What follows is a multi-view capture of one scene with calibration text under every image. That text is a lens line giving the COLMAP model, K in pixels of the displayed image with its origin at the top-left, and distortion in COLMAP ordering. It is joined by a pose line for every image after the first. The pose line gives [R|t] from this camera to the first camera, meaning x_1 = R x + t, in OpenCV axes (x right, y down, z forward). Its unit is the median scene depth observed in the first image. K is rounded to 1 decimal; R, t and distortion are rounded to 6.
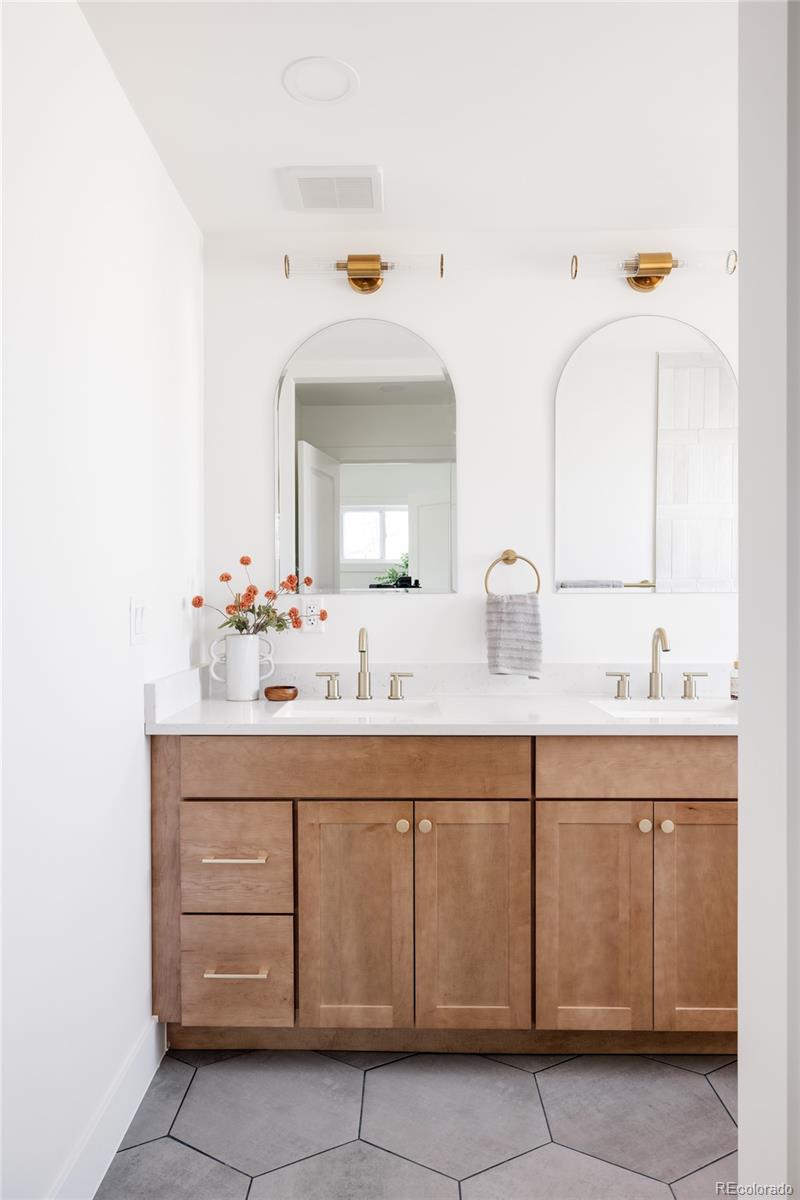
lens RADIAL K [[791.4, 0, 397.6], [0, 791.4, 599.1], [0, 0, 1]] dist [0.001401, 0.000167]
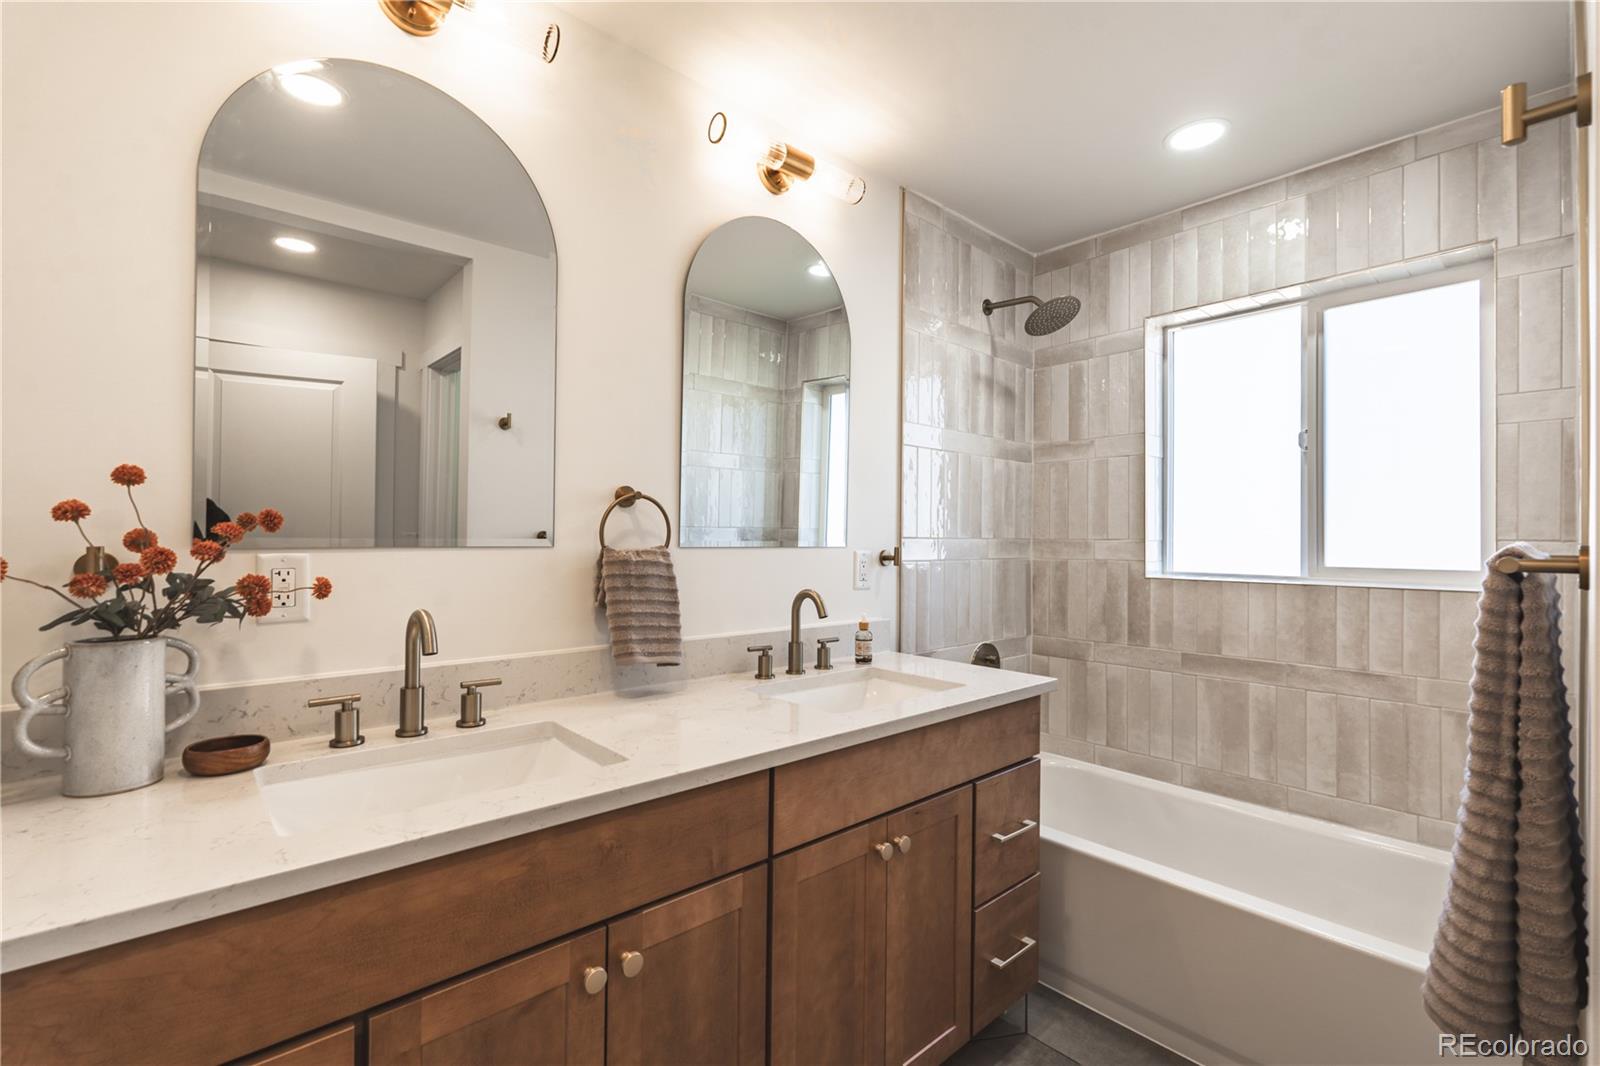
lens RADIAL K [[710.0, 0, 804.0], [0, 710.0, 534.1], [0, 0, 1]] dist [-0.003843, 0.000420]
pose [[0.734050, 0.015301, 0.678923, -0.182980], [-0.008388, 0.999874, -0.013466, -0.012709], [-0.679043, 0.004190, 0.734086, 0.441635]]
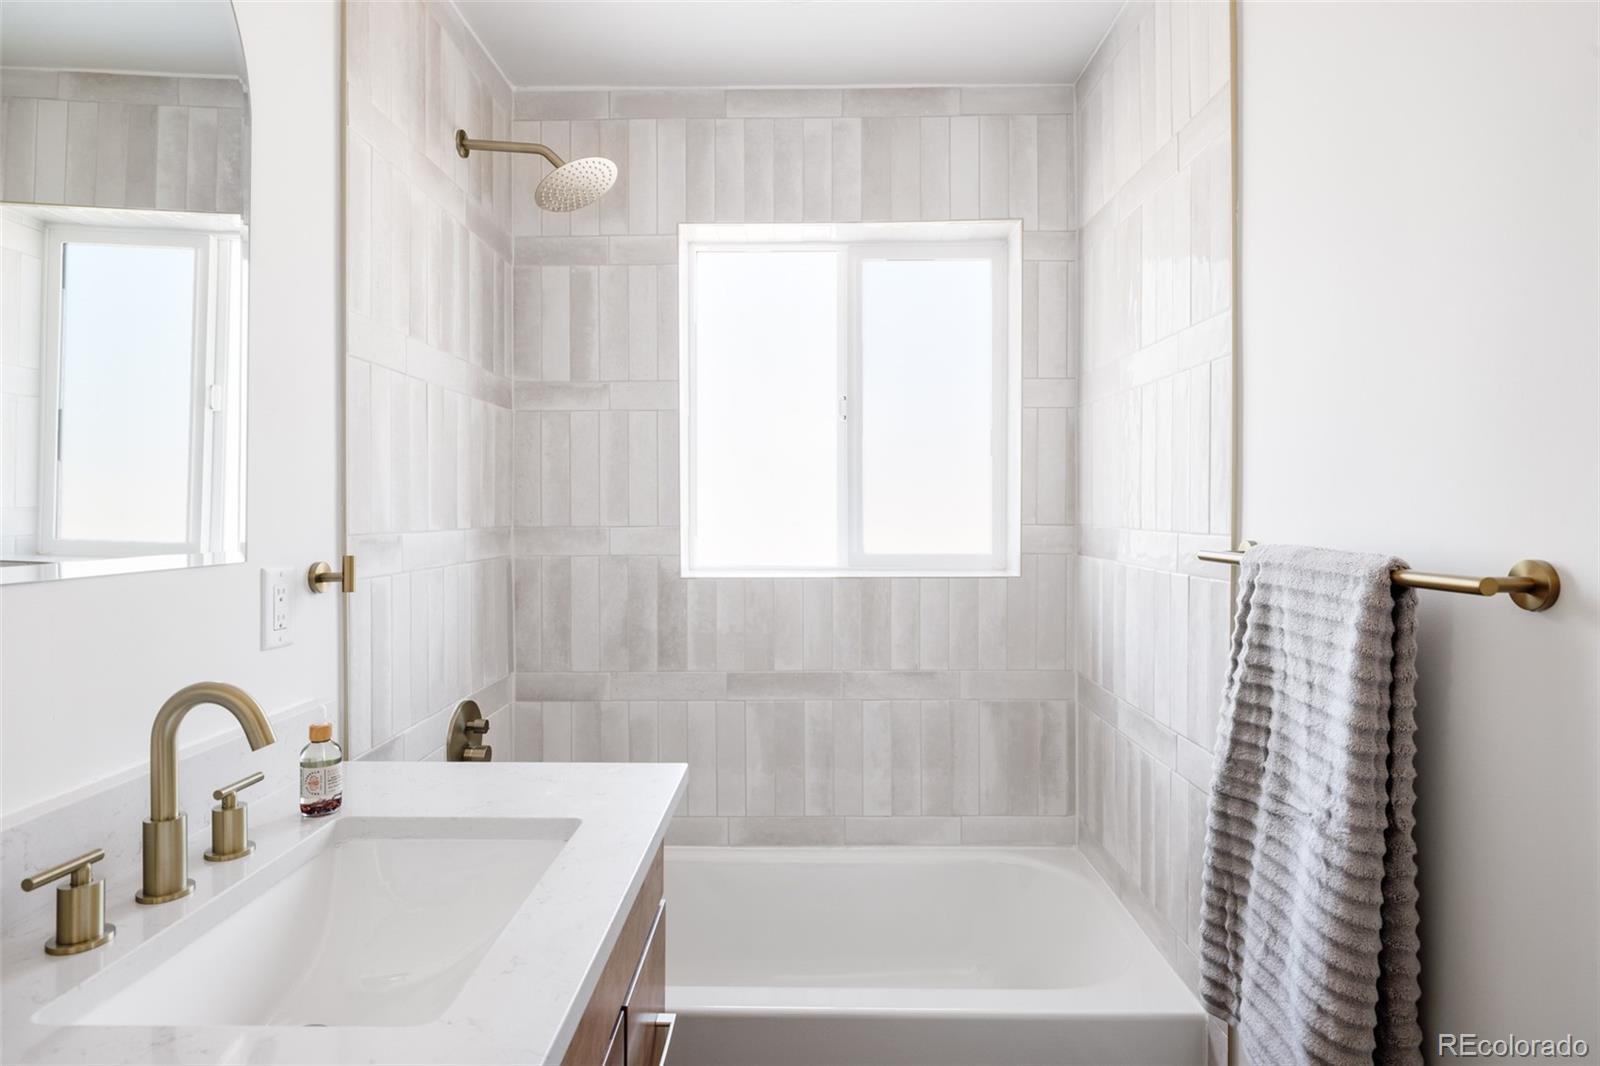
lens RADIAL K [[858.1, 0, 799.2], [0, 858.1, 518.5], [0, 0, 1]] dist [0.003399, 0.002204]
pose [[0.002069, -0.004489, 0.999988, -0.036295], [0.004462, 0.999980, 0.004479, -0.034478], [-0.999988, 0.004453, 0.002089, 0.734380]]
